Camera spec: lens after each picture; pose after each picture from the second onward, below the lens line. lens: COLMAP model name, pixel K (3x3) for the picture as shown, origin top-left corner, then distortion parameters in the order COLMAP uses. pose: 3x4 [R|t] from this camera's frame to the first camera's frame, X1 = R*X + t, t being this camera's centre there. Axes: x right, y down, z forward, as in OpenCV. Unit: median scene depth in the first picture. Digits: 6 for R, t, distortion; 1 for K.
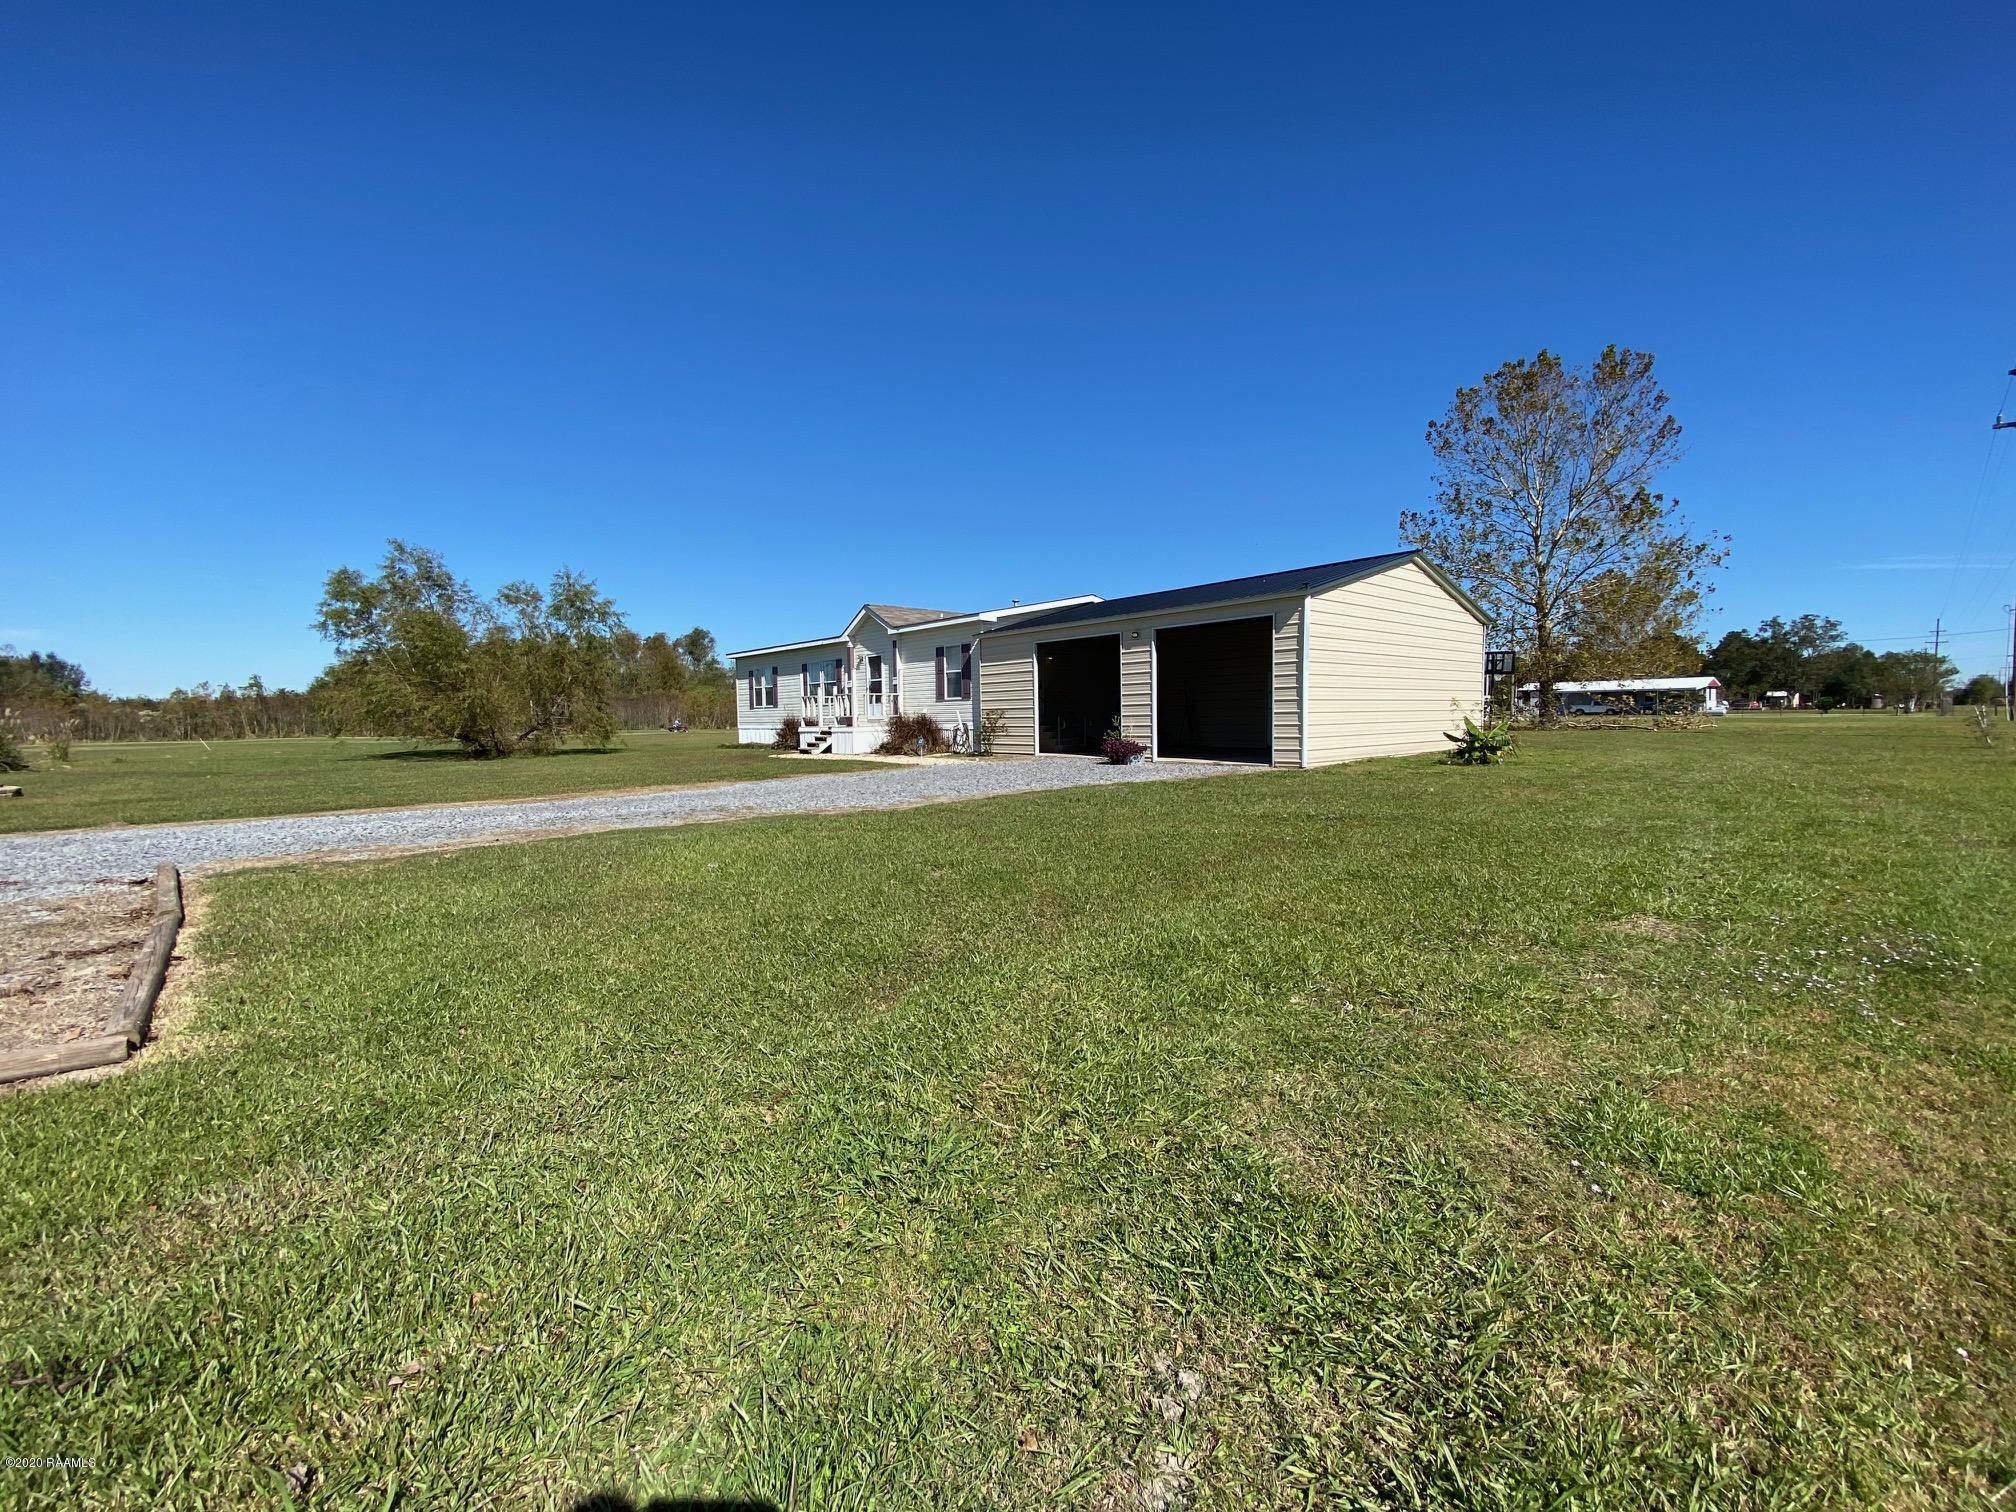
lens RADIAL K [[816.7, 0, 1002.9], [0, 816.7, 758.3], [0, 0, 1]] dist [0.011493, -0.015770]
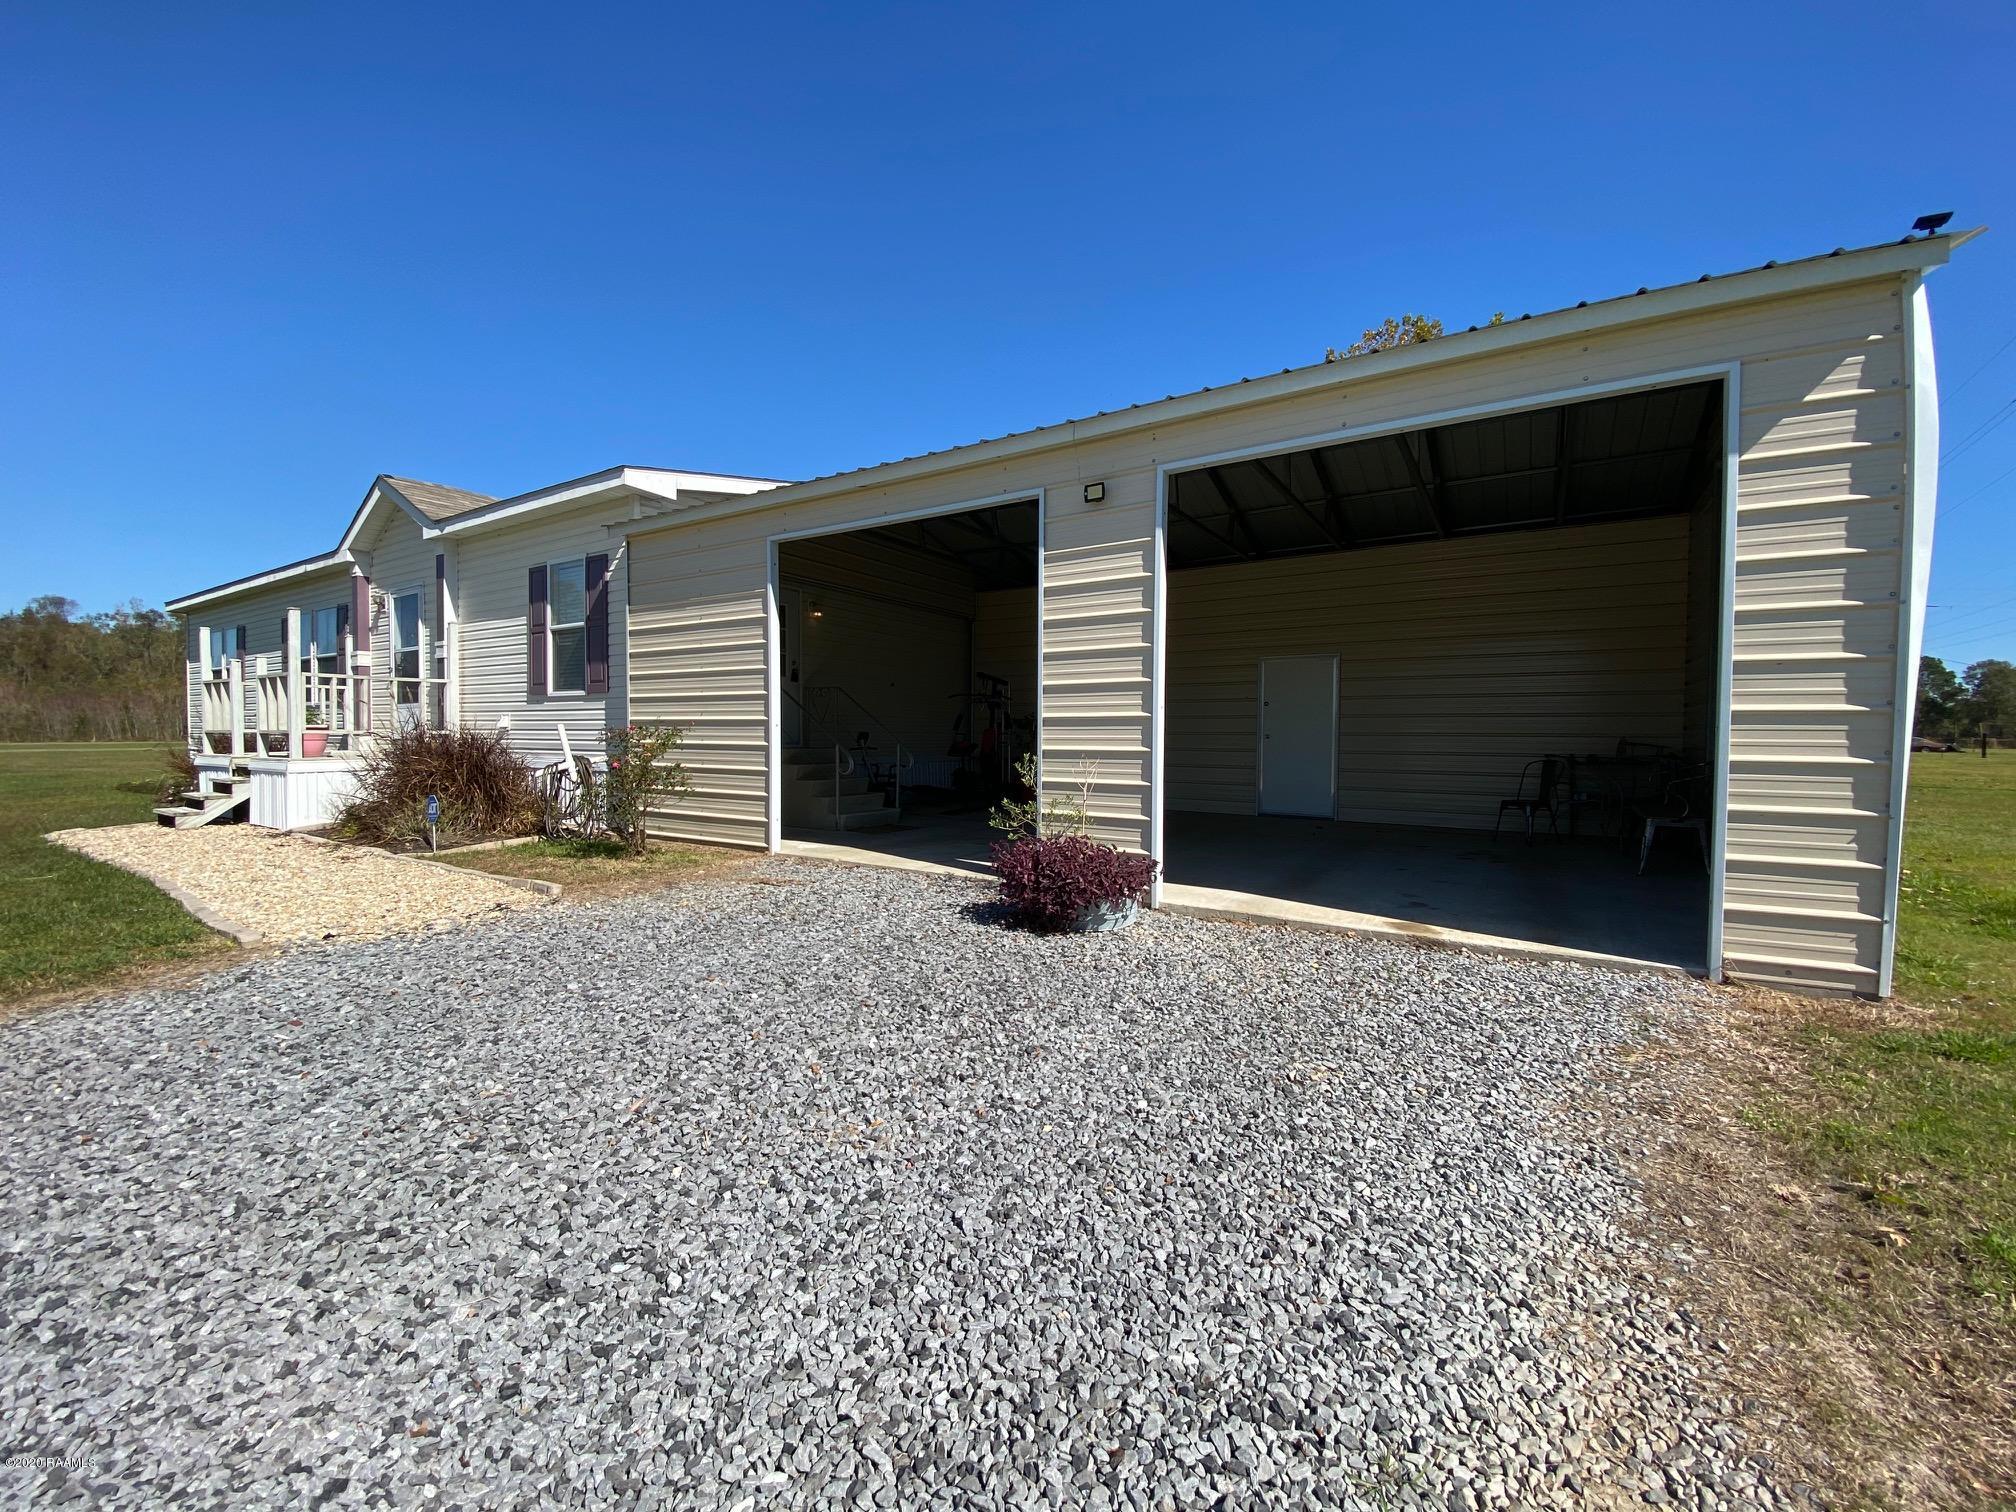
lens RADIAL K [[816.7, 0, 1019.0], [0, 816.7, 755.6], [0, 0, 1]] dist [0.011493, -0.015770]
pose [[0.955291, 0.015381, 0.295267, 0.035605], [-0.007534, 0.999588, -0.027696, -0.034653], [-0.295571, 0.024233, 0.955013, 0.570731]]
